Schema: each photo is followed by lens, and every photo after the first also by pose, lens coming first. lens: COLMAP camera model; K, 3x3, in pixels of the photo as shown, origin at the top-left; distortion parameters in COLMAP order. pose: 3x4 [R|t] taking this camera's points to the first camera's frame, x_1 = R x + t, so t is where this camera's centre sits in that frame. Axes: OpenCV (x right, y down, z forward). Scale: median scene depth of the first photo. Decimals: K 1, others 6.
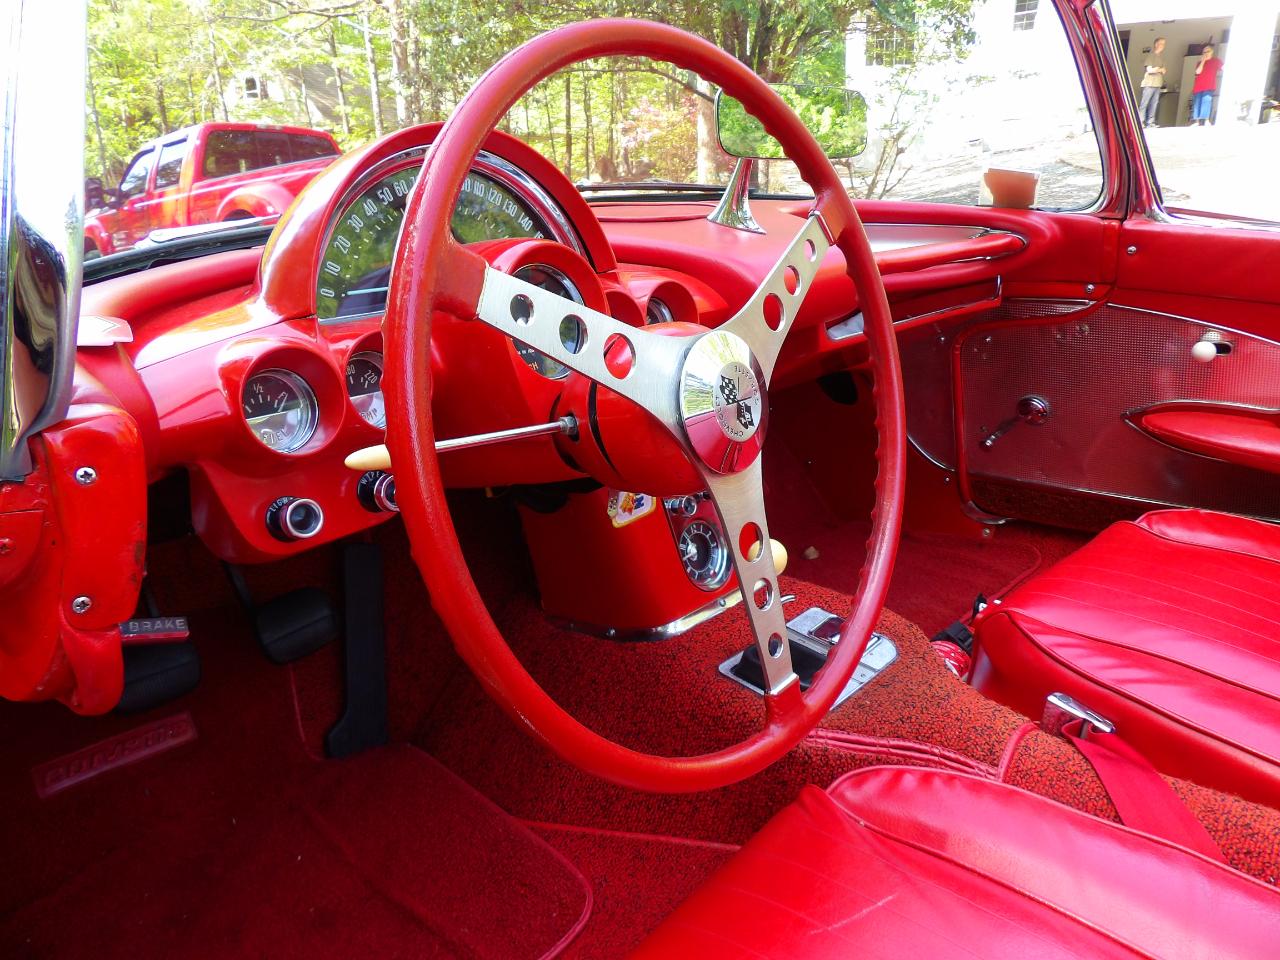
lens RADIAL K [[913.9, 0, 642.7], [0, 913.9, 480.3], [0, 0, 1]] dist [-0.026678, 0.030777]
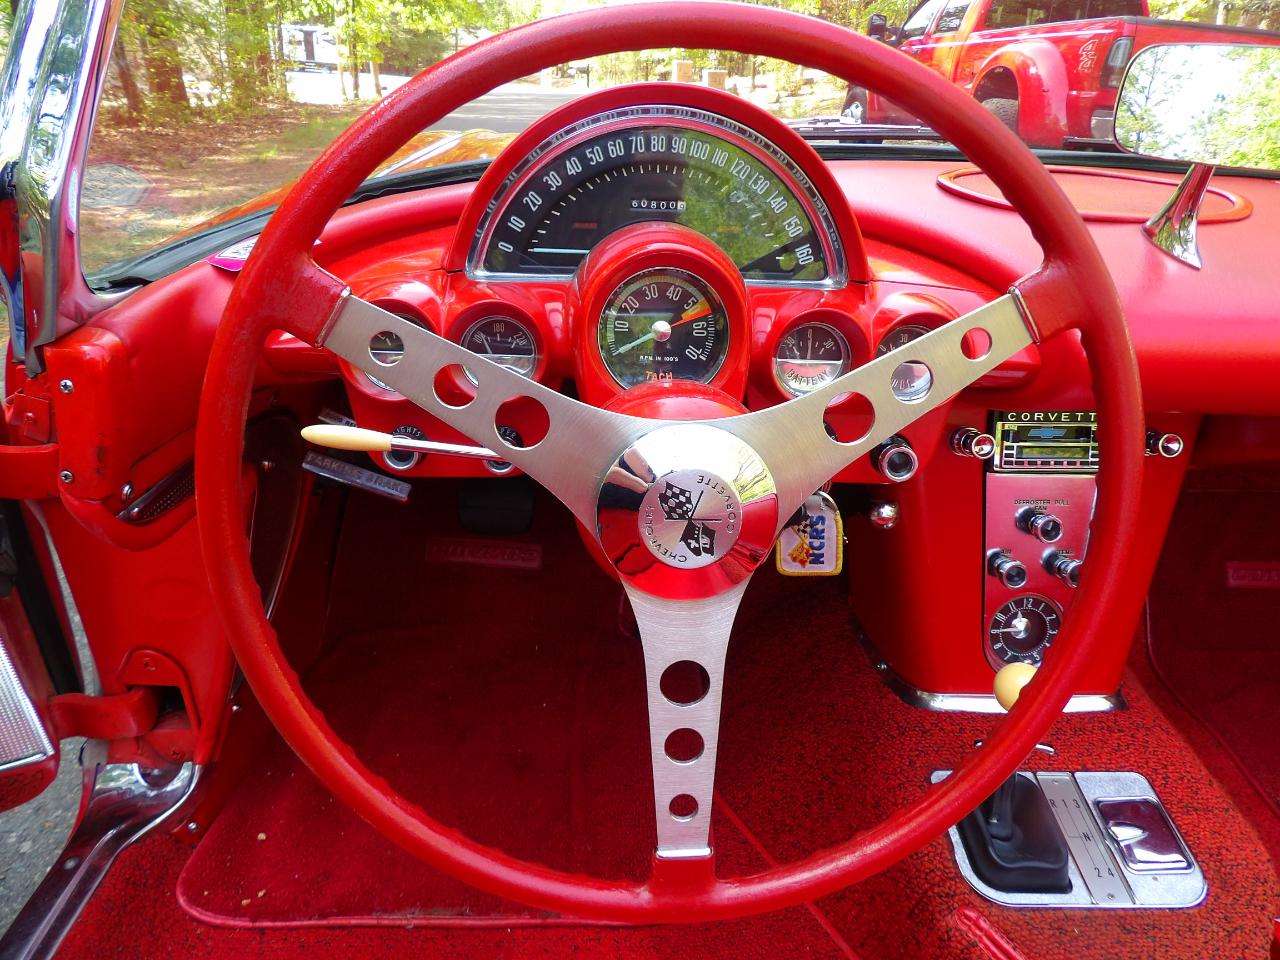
lens RADIAL K [[913.9, 0, 648.4], [0, 913.9, 477.8], [0, 0, 1]] dist [-0.026678, 0.030777]
pose [[0.701660, 0.377344, -0.604388, 0.278043], [-0.287078, 0.926072, 0.244903, -0.155412], [0.652119, 0.001668, 0.758115, 0.201656]]
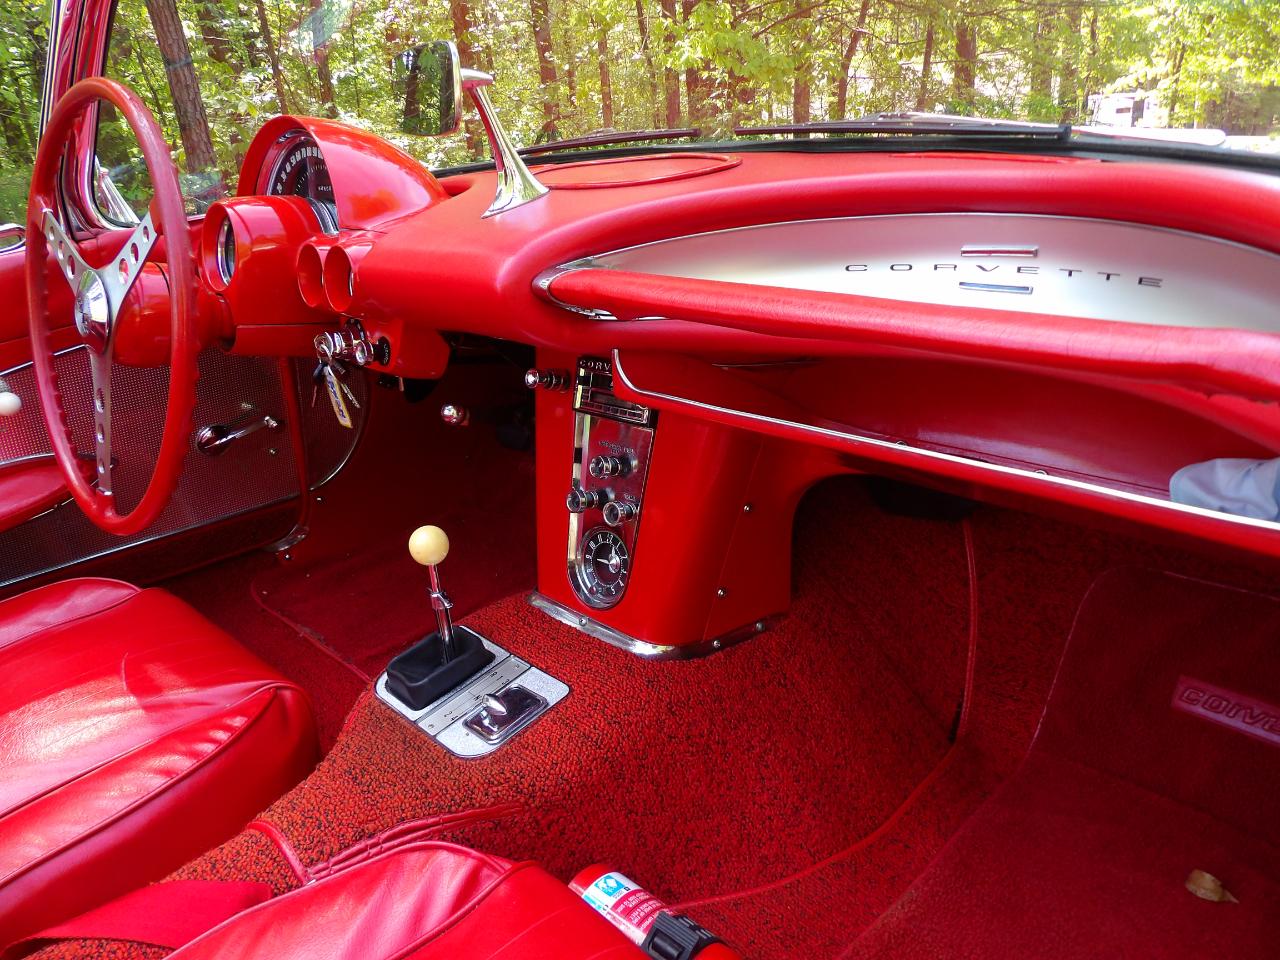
lens RADIAL K [[913.9, 0, 661.8], [0, 913.9, 452.9], [0, 0, 1]] dist [-0.026678, 0.030777]
pose [[-0.010643, 0.383613, -0.923433, 0.656310], [-0.238800, 0.895789, 0.374881, -0.295622], [0.971010, 0.224505, 0.082073, 0.704250]]
